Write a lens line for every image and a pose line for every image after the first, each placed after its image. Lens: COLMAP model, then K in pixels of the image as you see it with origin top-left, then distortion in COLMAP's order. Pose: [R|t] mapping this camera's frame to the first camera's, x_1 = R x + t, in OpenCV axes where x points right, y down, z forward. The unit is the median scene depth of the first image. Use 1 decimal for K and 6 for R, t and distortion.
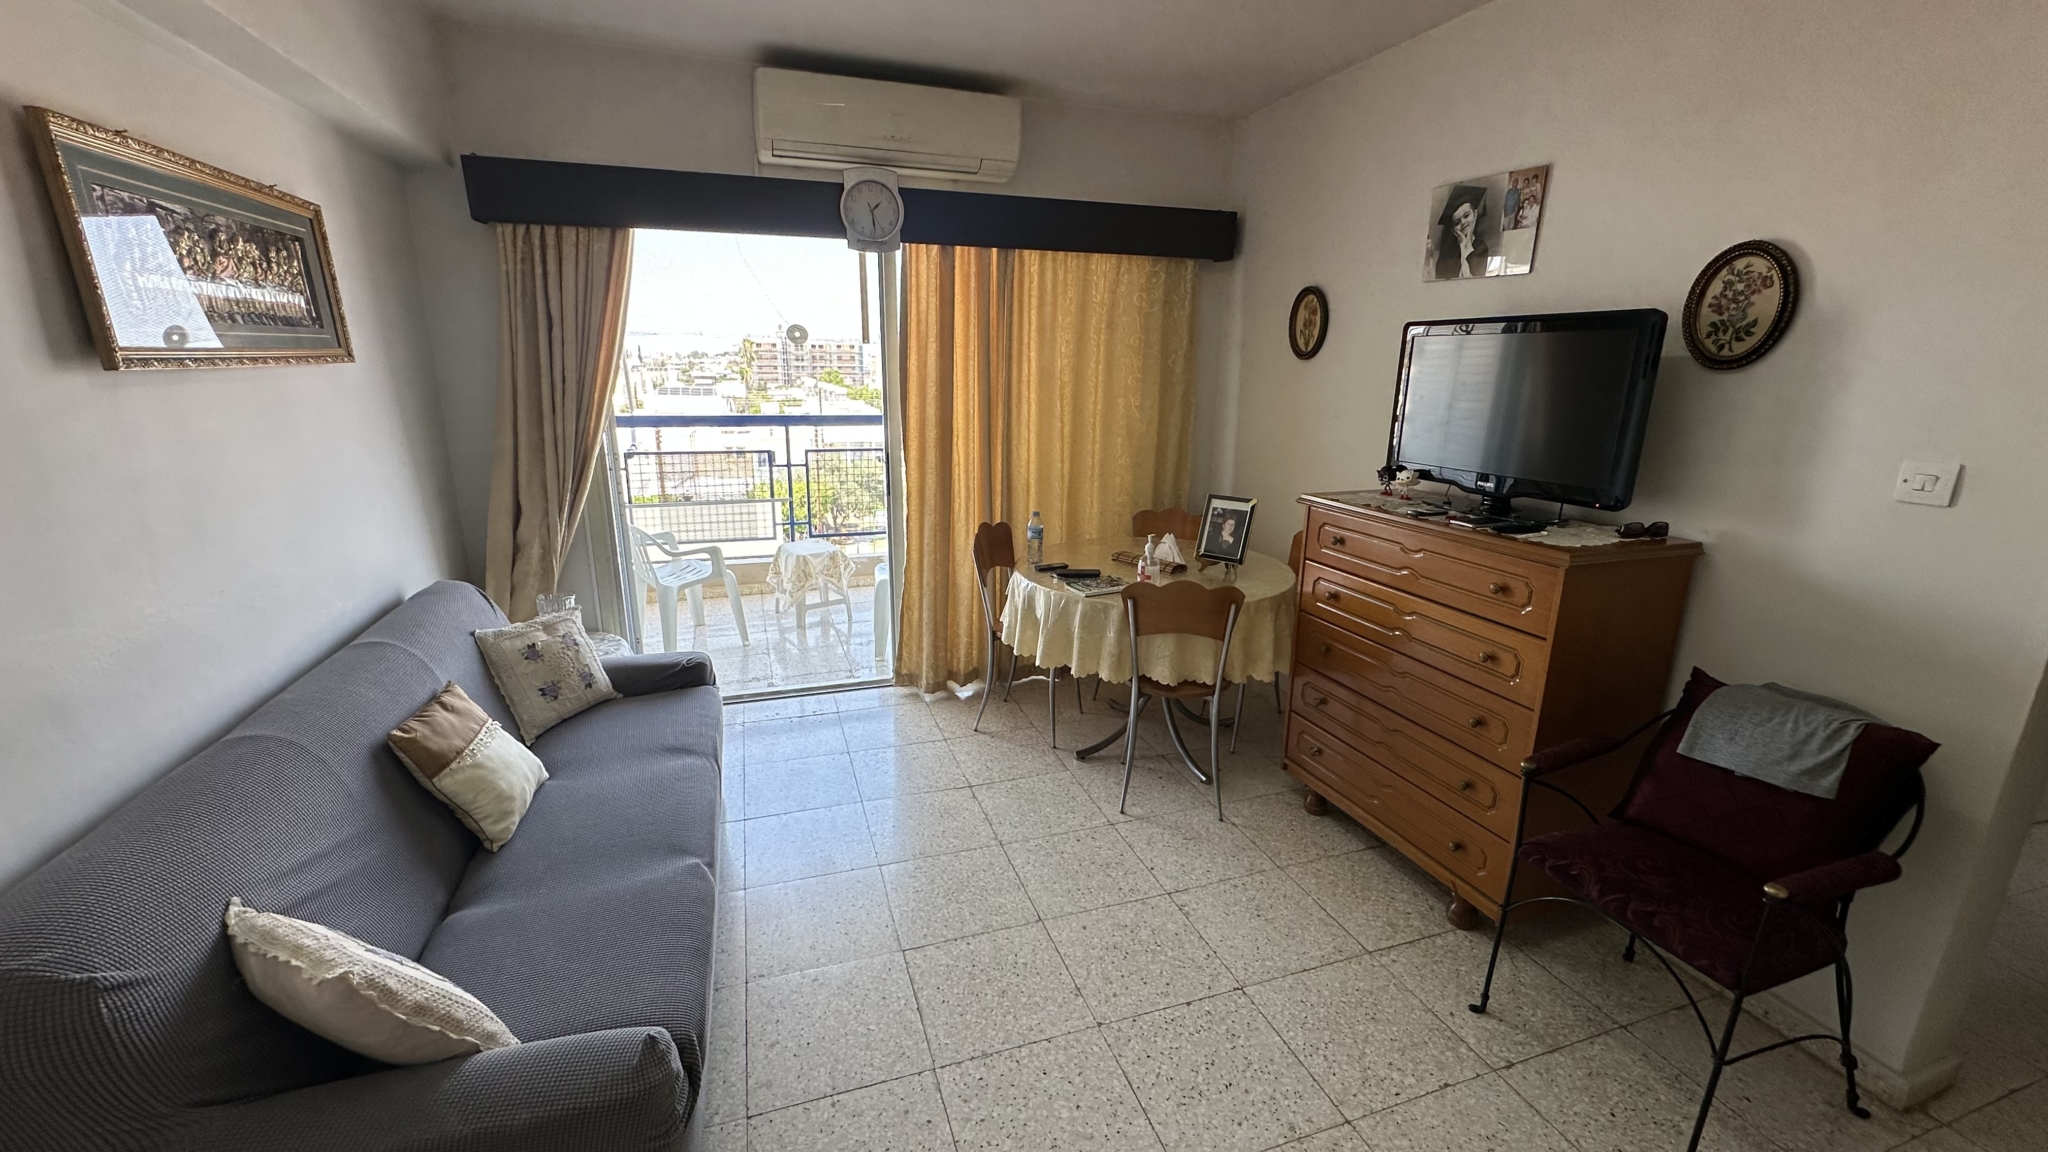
lens RADIAL K [[817.5, 0, 1024.2], [0, 817.5, 576.7], [0, 0, 1]] dist [-0.002301, 0.000554]
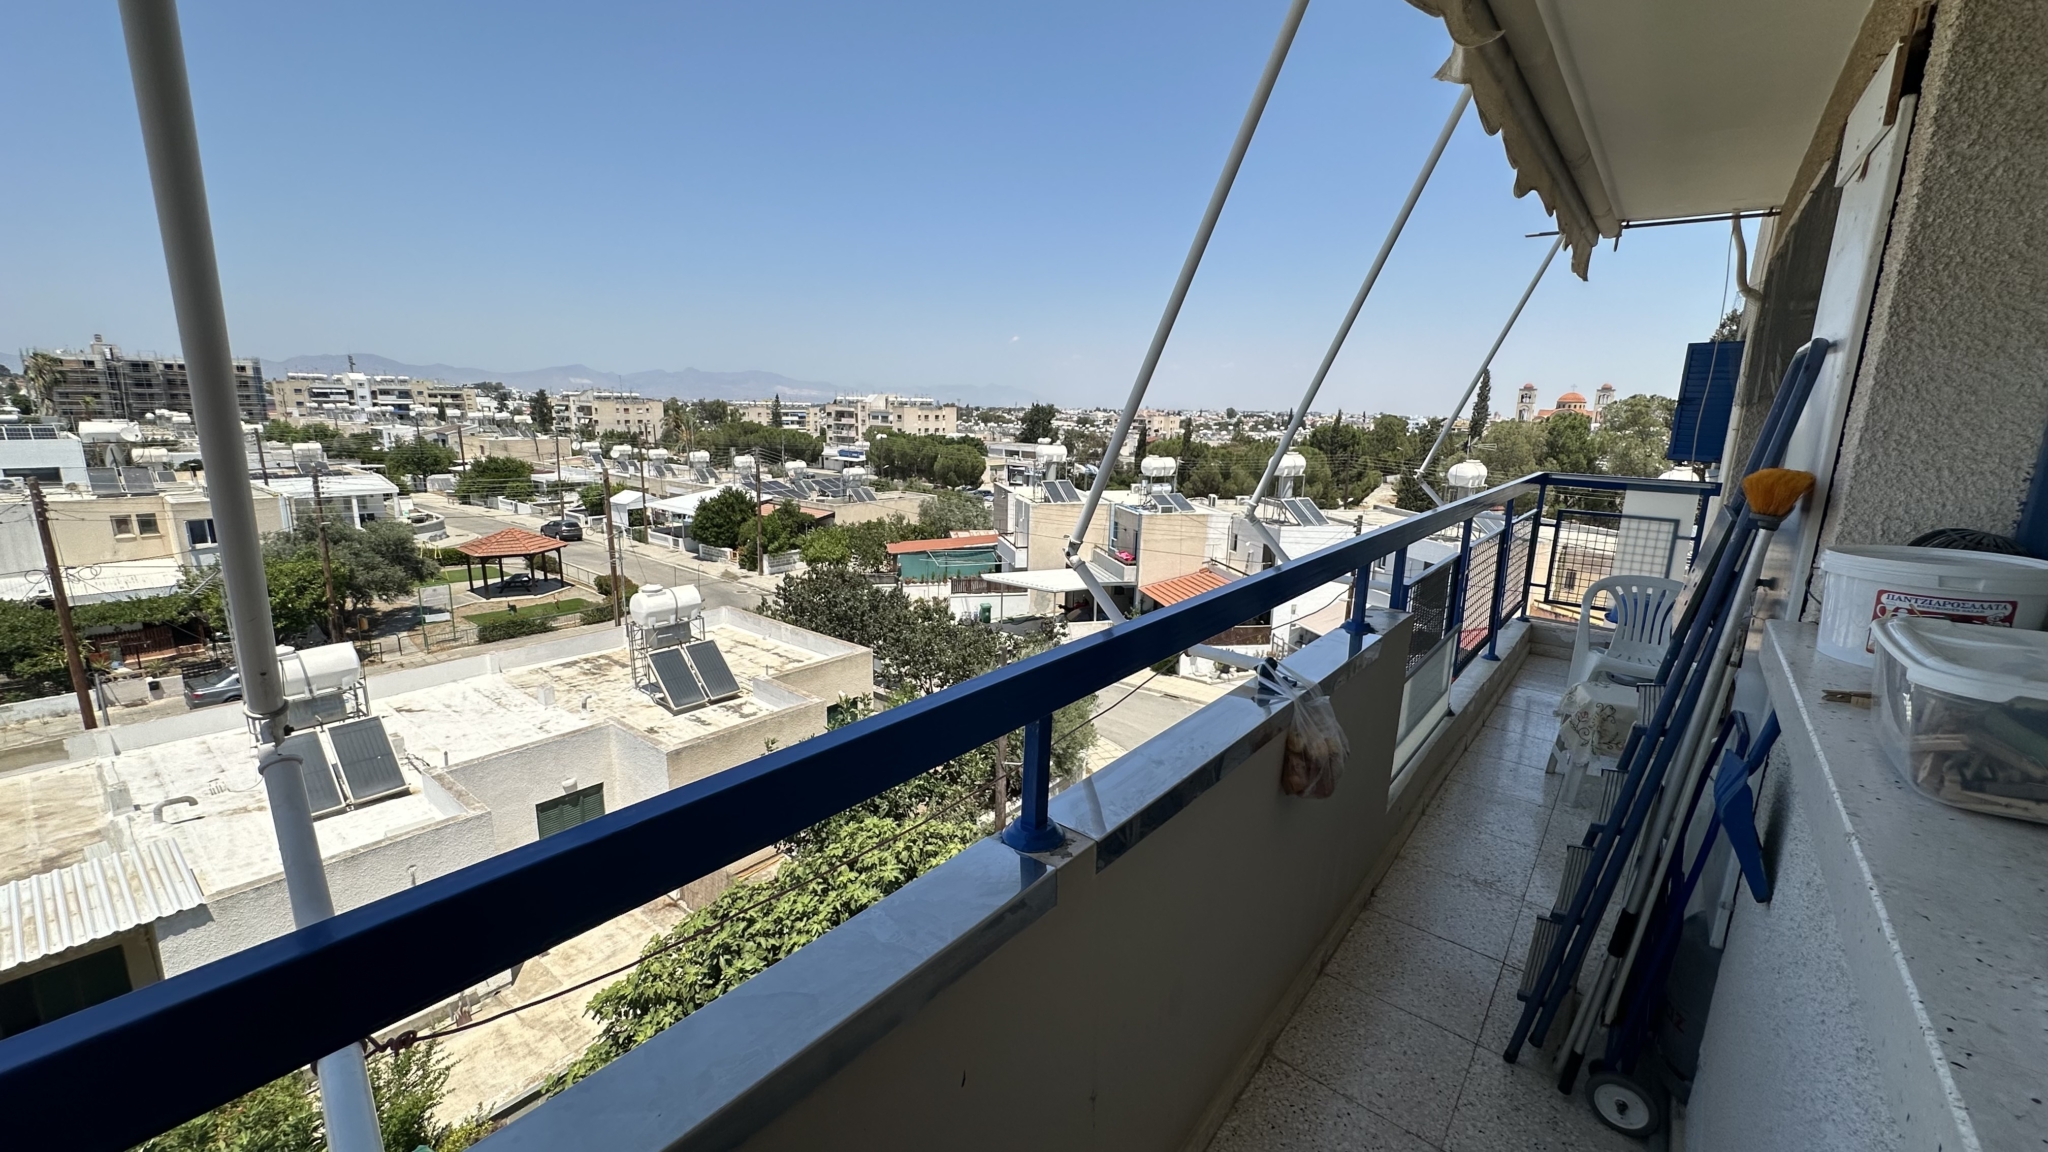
lens RADIAL K [[816.3, 0, 1026.1], [0, 816.3, 573.5], [0, 0, 1]] dist [-0.002298, 0.000124]
pose [[0.843084, -0.106700, 0.527090, -1.477710], [0.127608, 0.991819, -0.003334, -0.285381], [-0.522422, 0.070072, 0.849803, 1.019897]]
